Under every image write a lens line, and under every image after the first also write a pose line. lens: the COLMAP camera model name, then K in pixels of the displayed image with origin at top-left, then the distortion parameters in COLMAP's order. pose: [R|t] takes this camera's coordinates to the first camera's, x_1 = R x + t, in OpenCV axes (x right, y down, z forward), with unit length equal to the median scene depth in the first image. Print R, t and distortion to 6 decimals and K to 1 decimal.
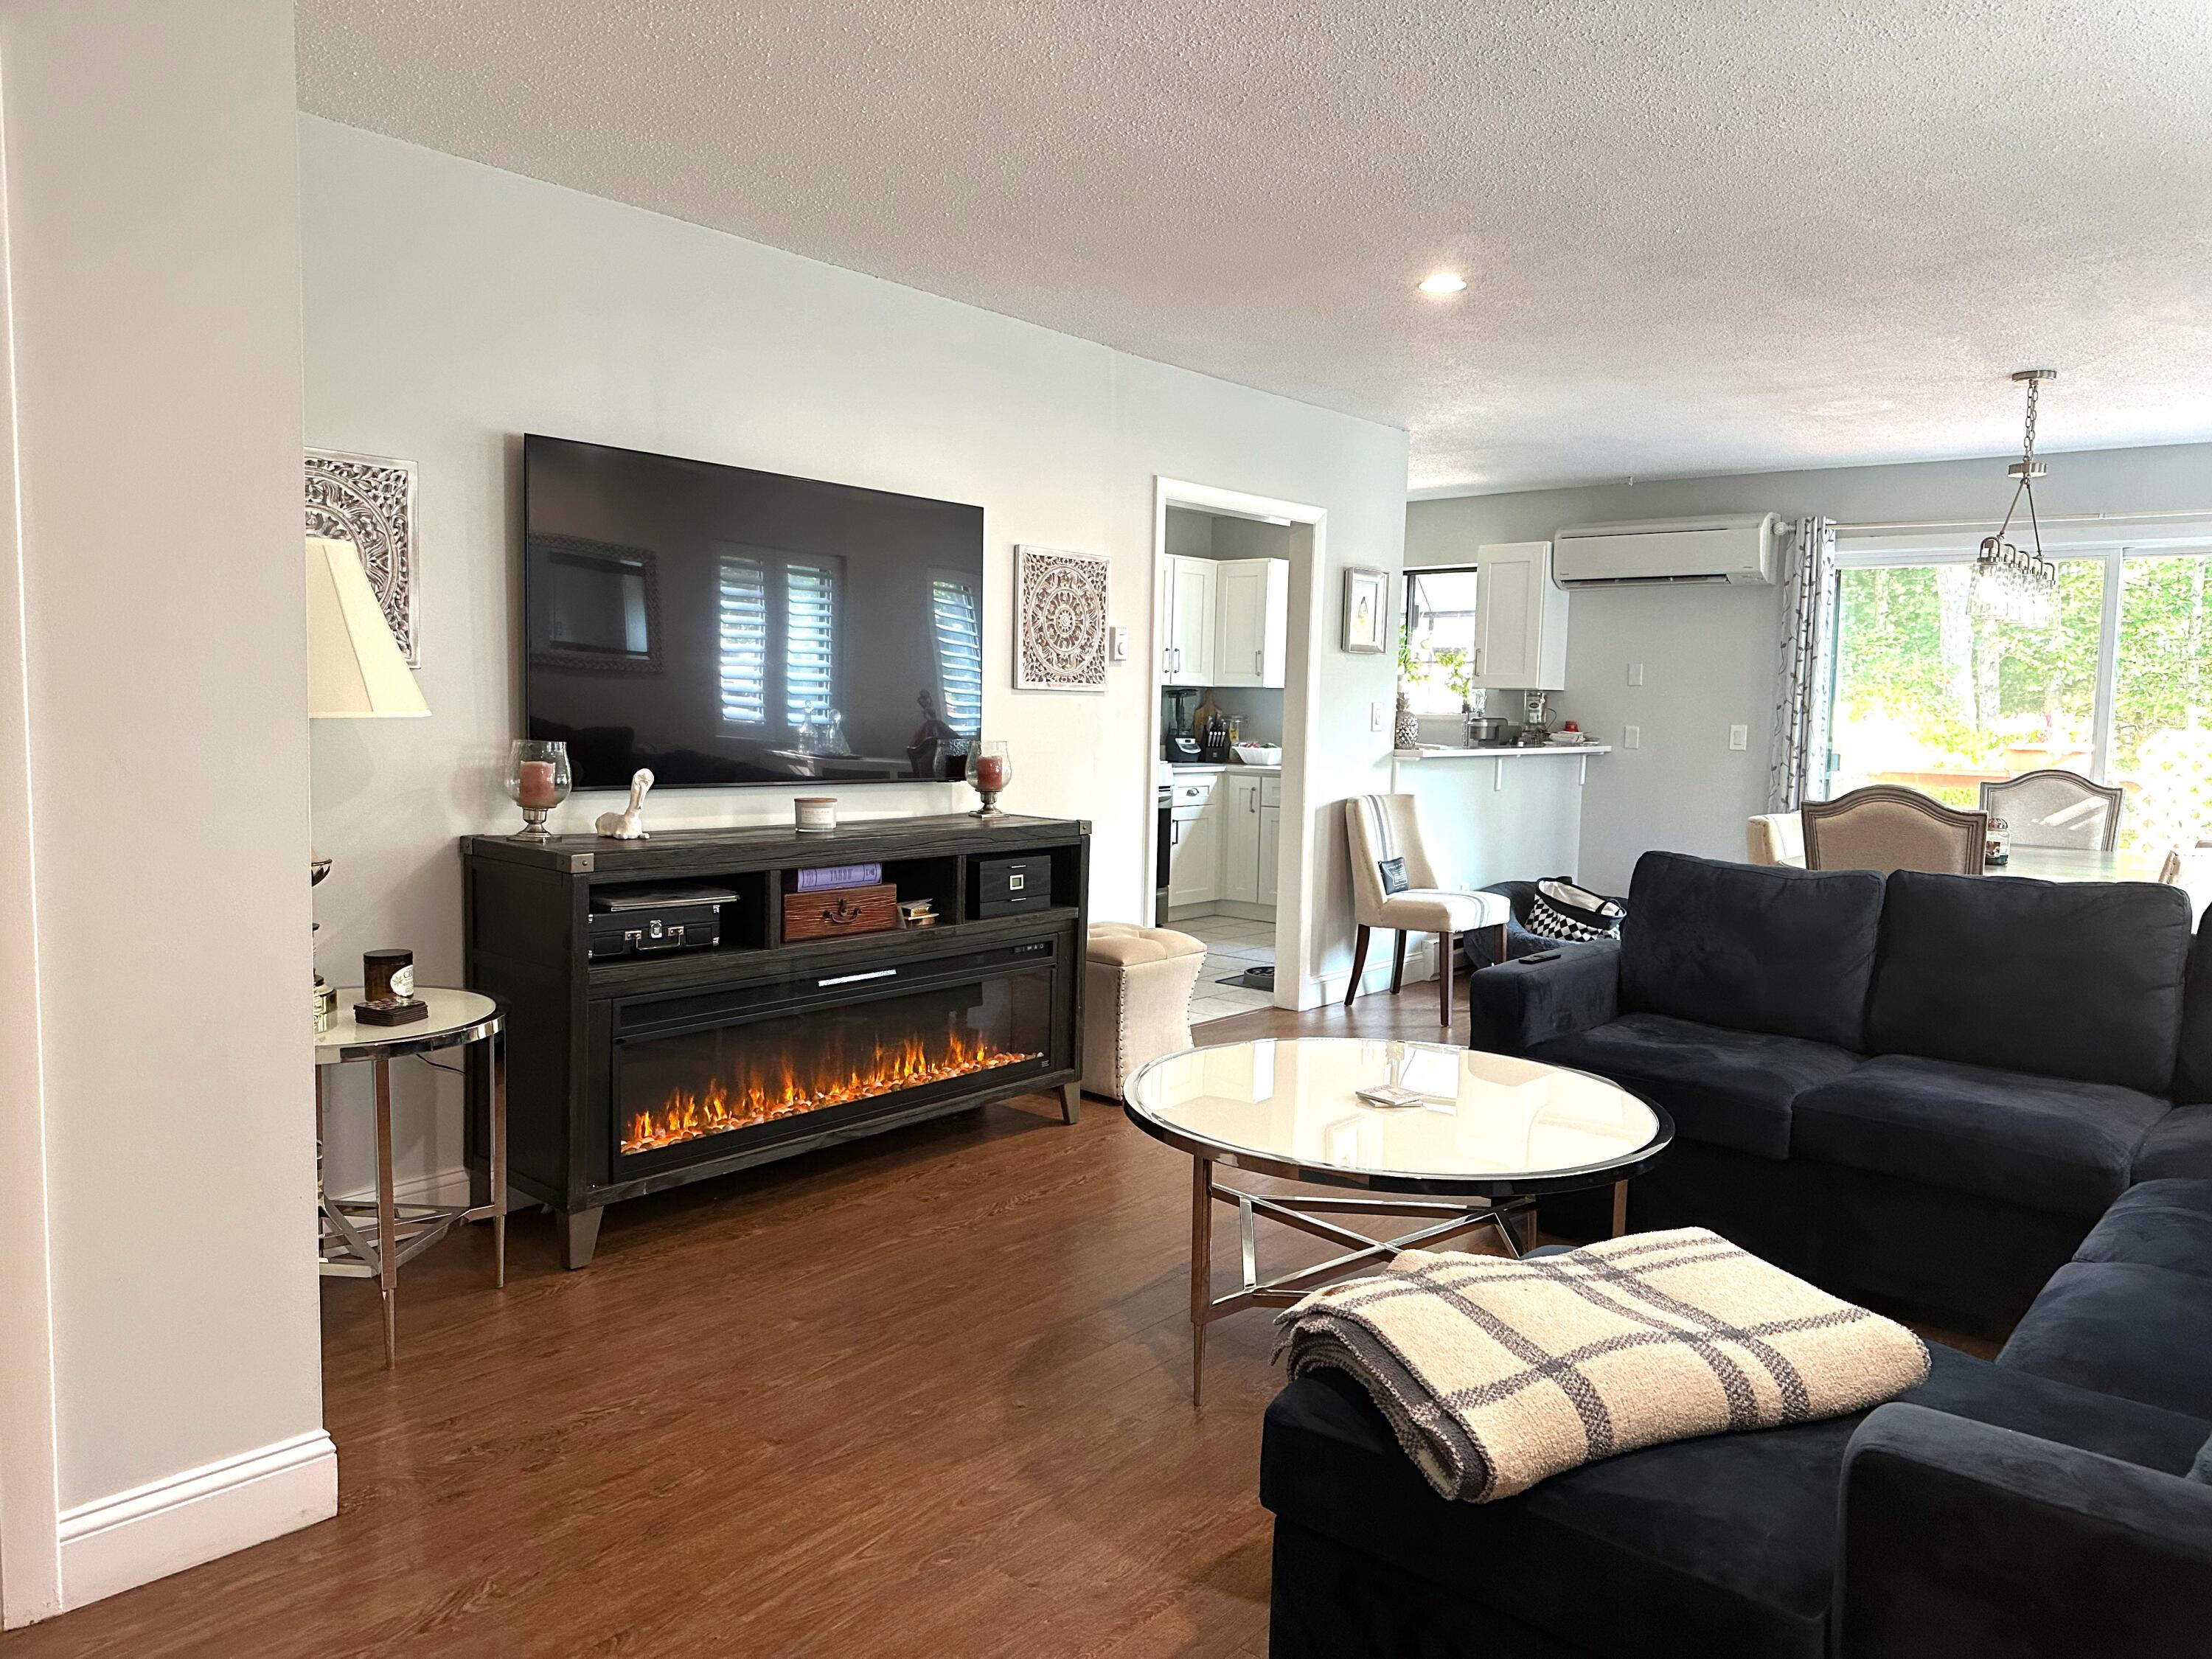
lens RADIAL K [[1574.9, 0, 1106.0], [0, 1574.9, 829.5], [0, 0, 1]] dist [0.135260, -0.210116]
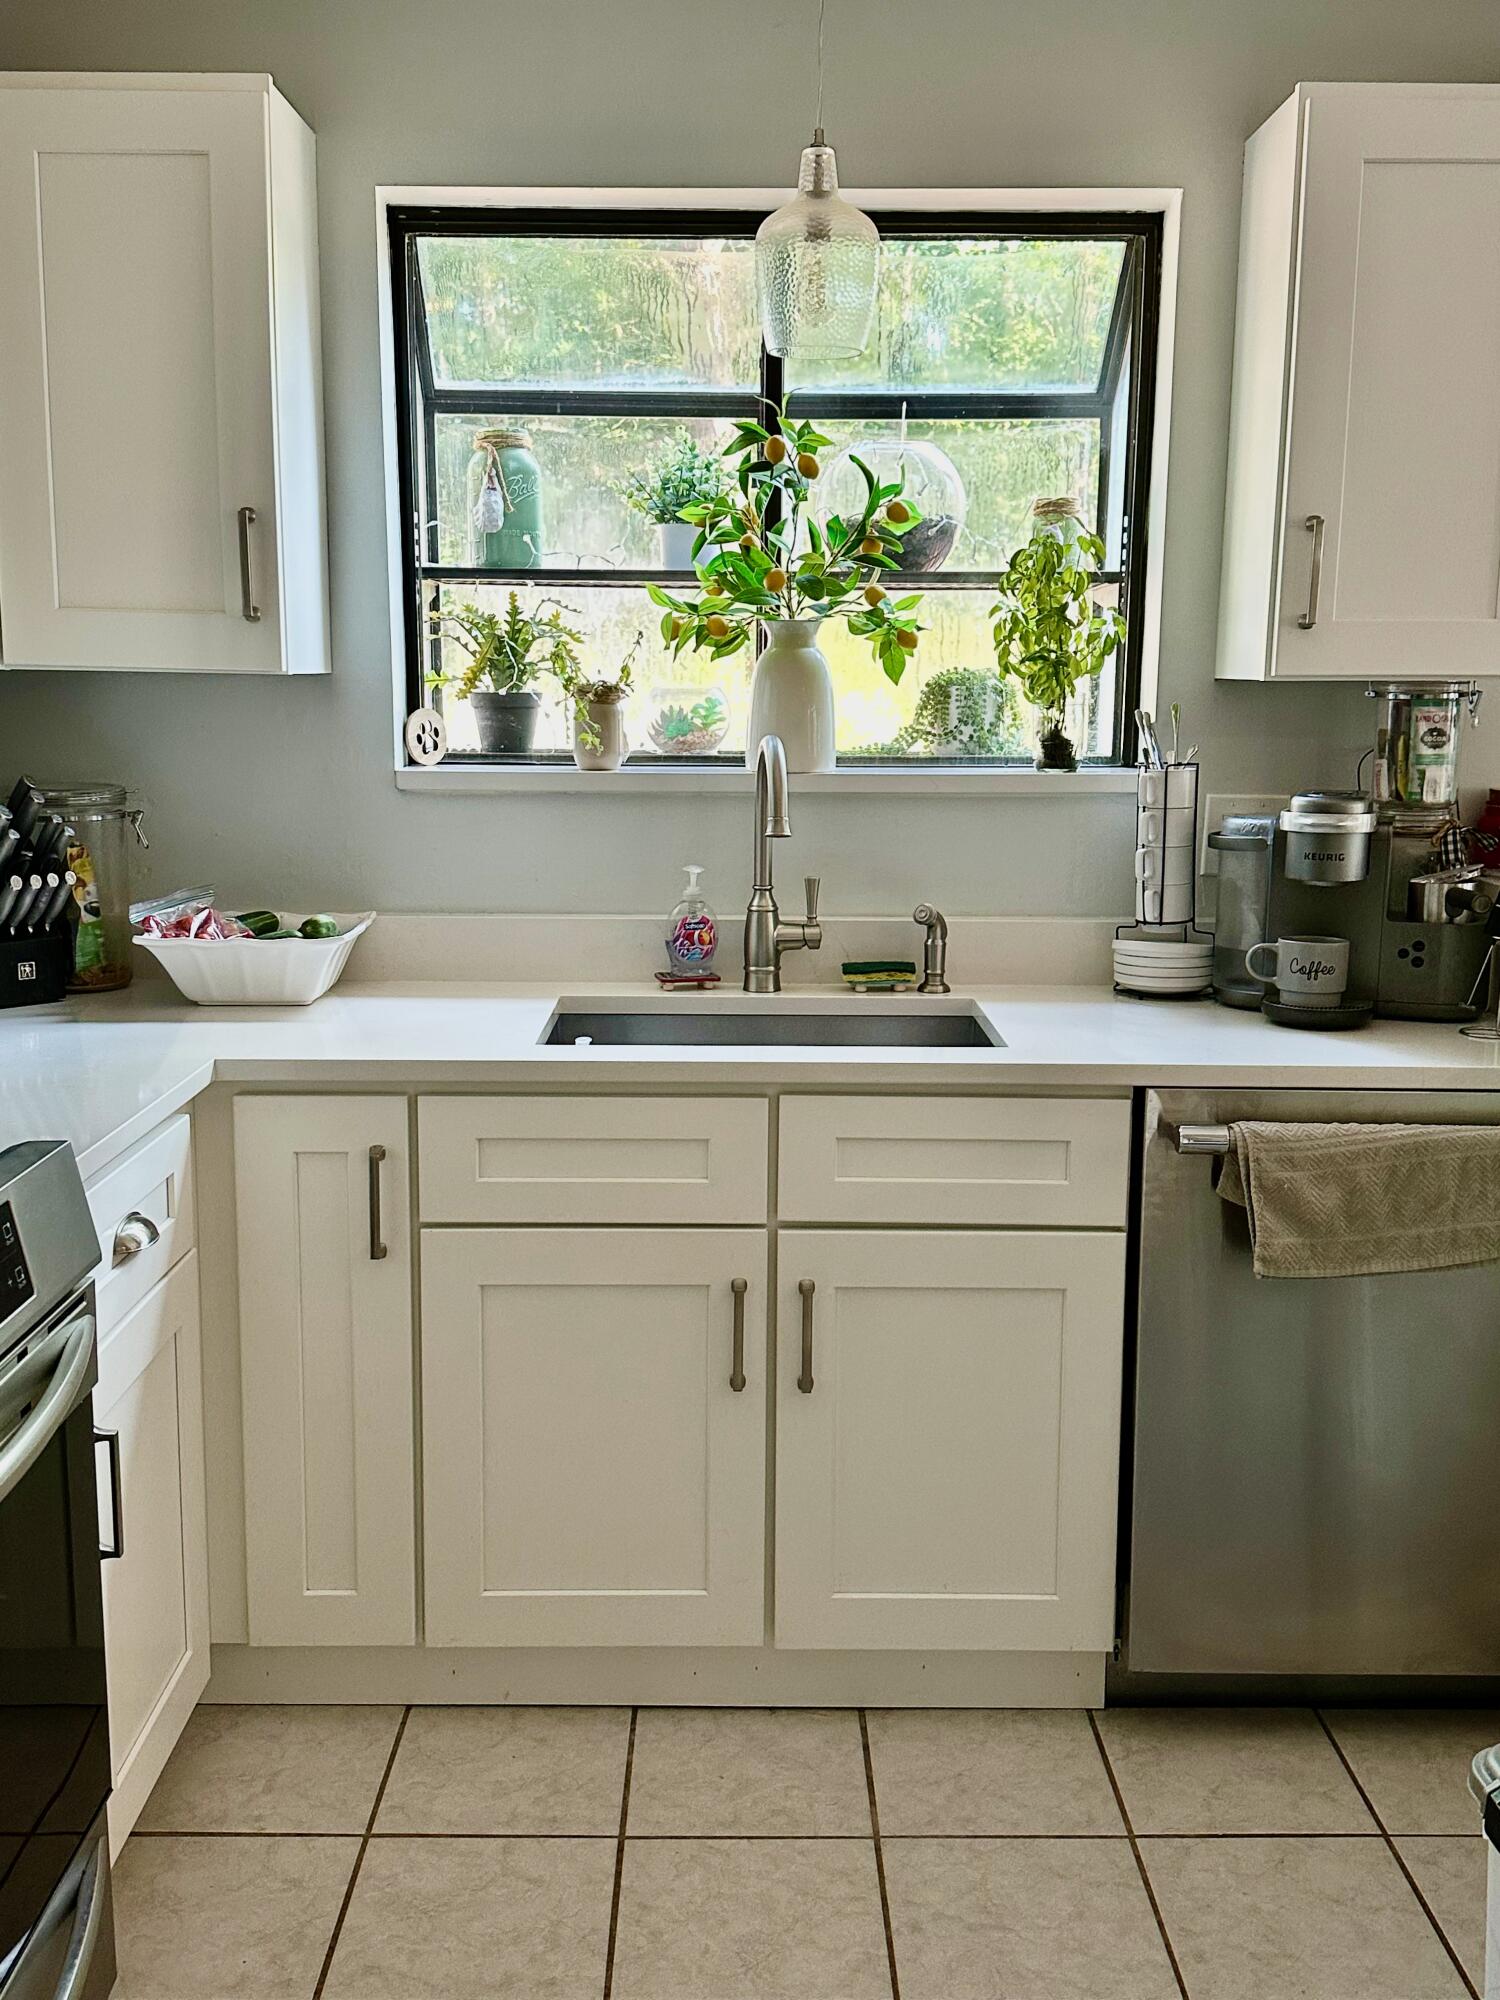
lens RADIAL K [[1960.4, 0, 750.0], [0, 1960.4, 1000.0], [0, 0, 1]] dist [0.197969, -0.434696]
pose [[0.757151, -0.125138, 0.641142, -0.037401], [0.059441, 0.990606, 0.123149, -0.073321], [-0.650530, -0.055132, 0.757477, 0.721143]]
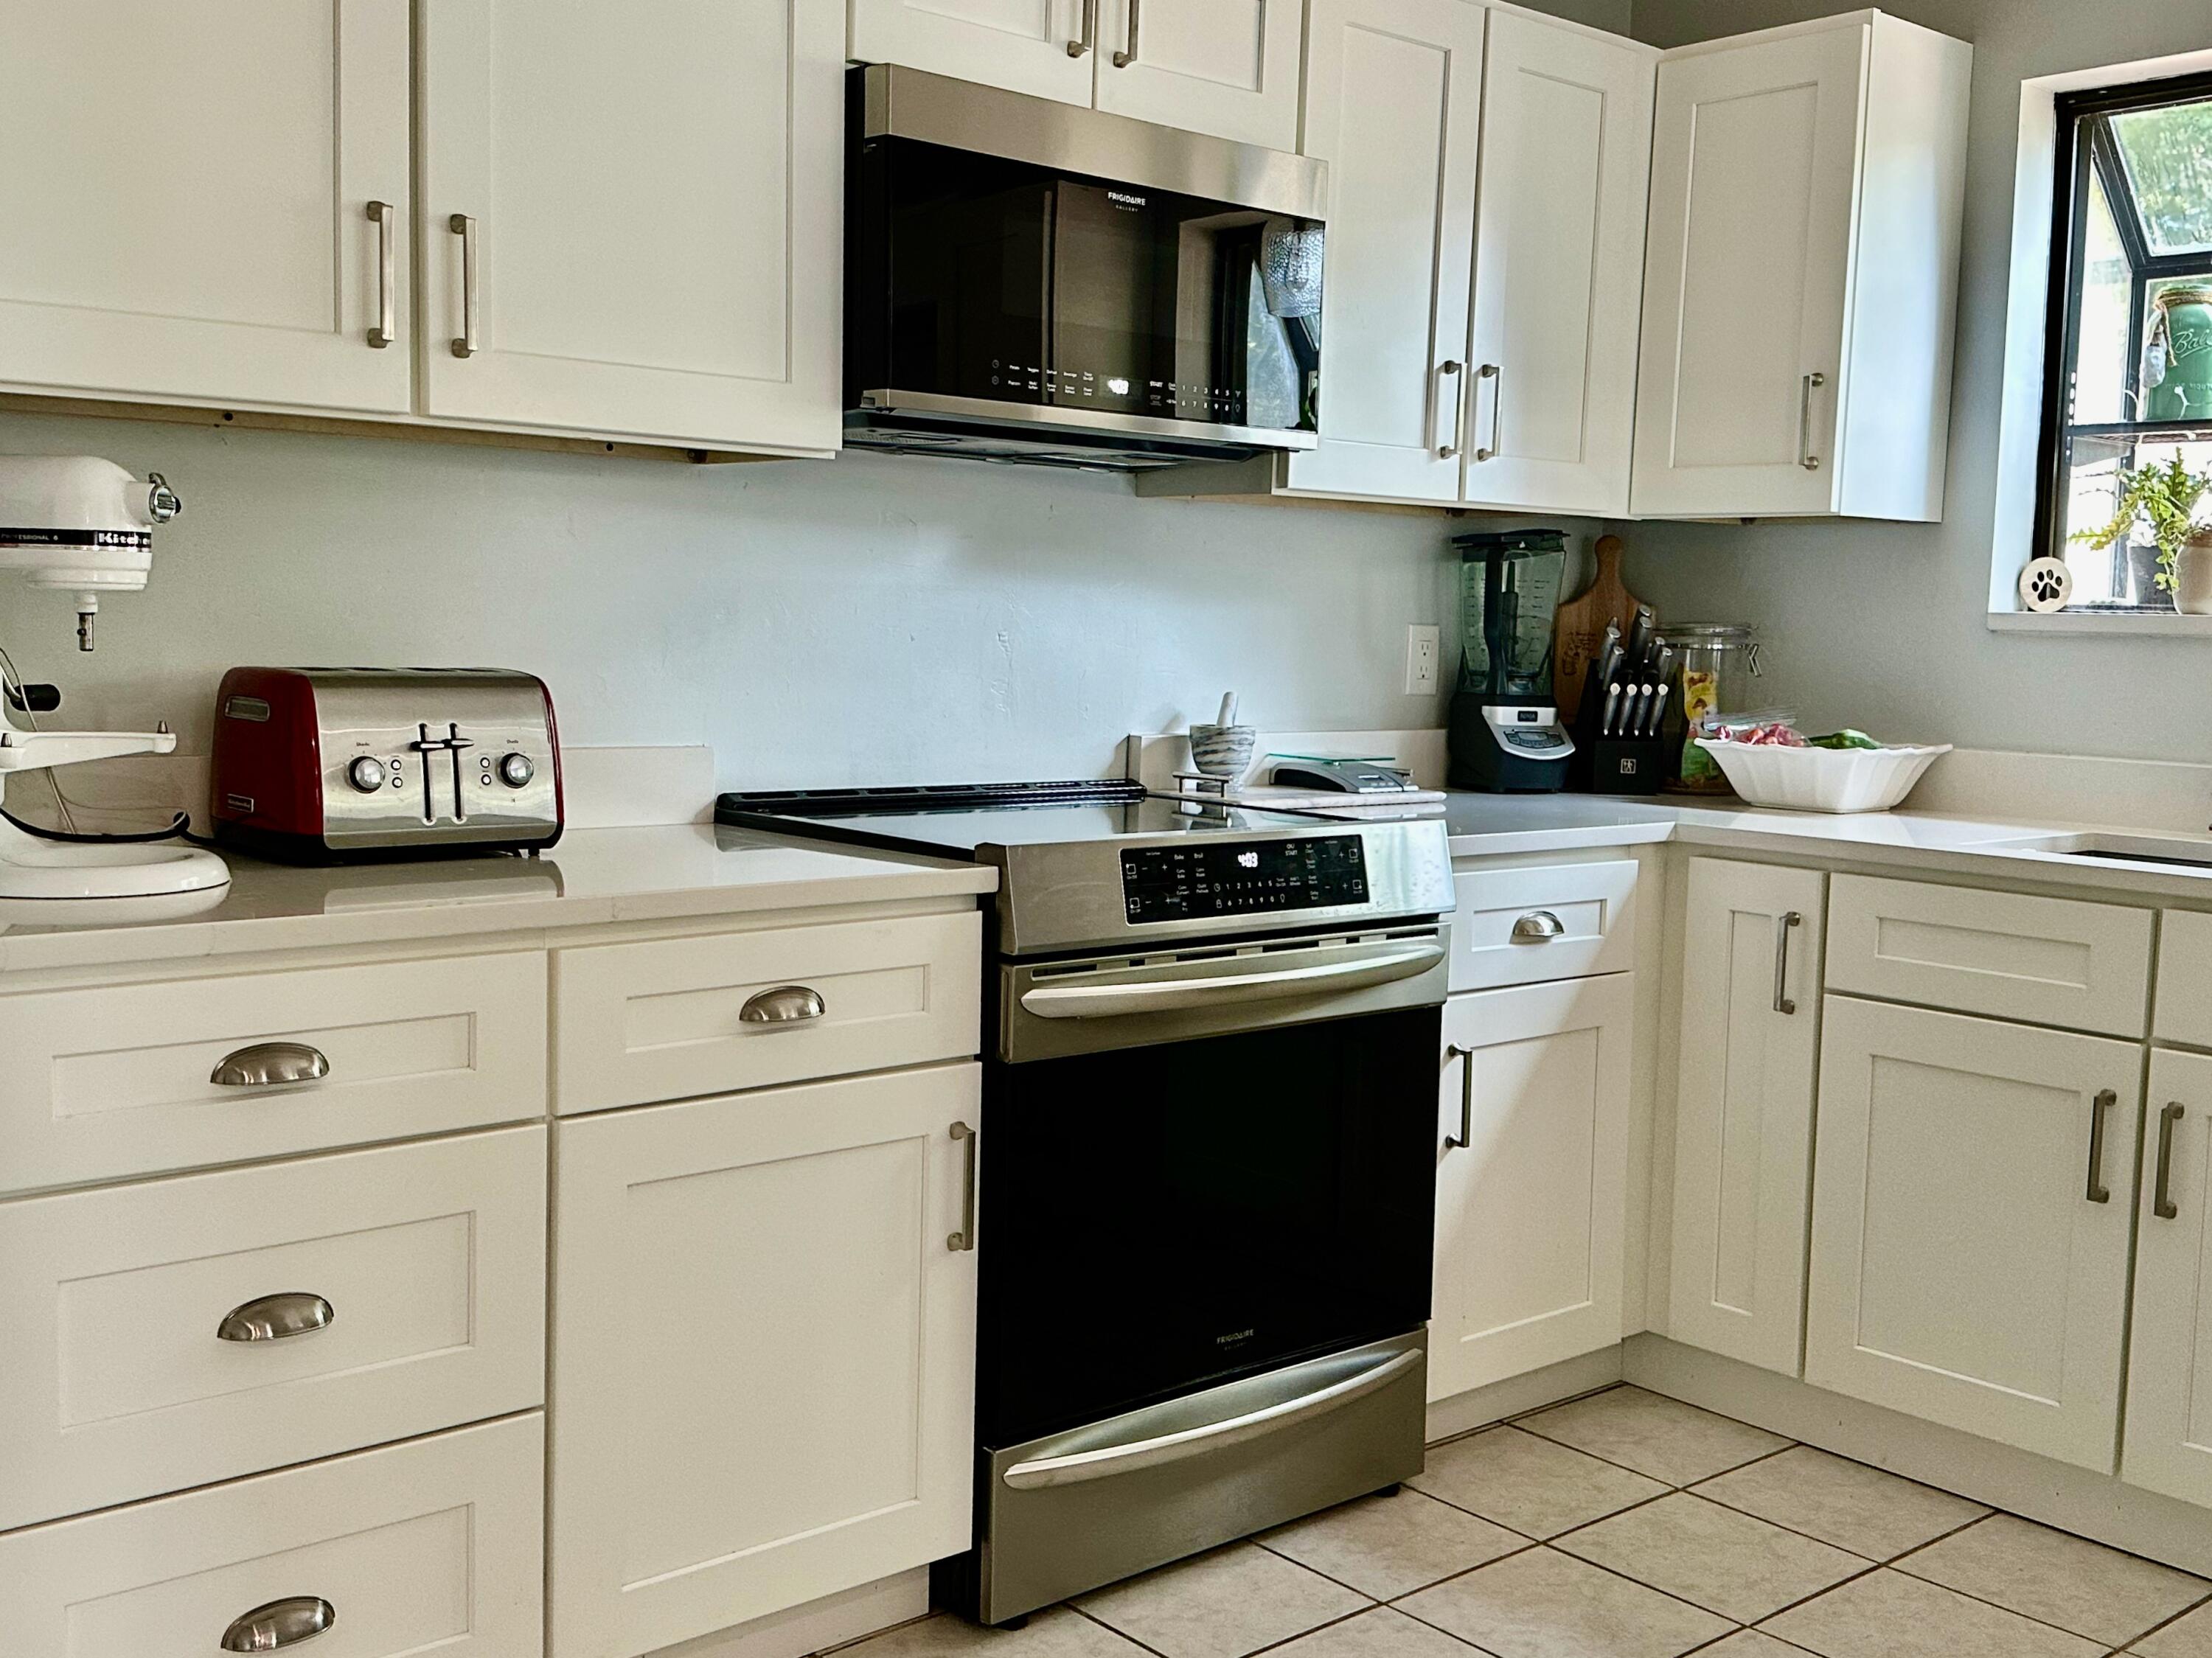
lens RADIAL K [[2273.4, 0, 1102.3], [0, 2273.4, 789.8], [0, 0, 1]] dist [0.254911, -0.545338]
pose [[0.988600, 0.018460, -0.149430, 0.038503], [-0.019271, 0.999806, -0.003984, -0.040313], [0.149328, 0.006818, 0.988764, 0.592692]]
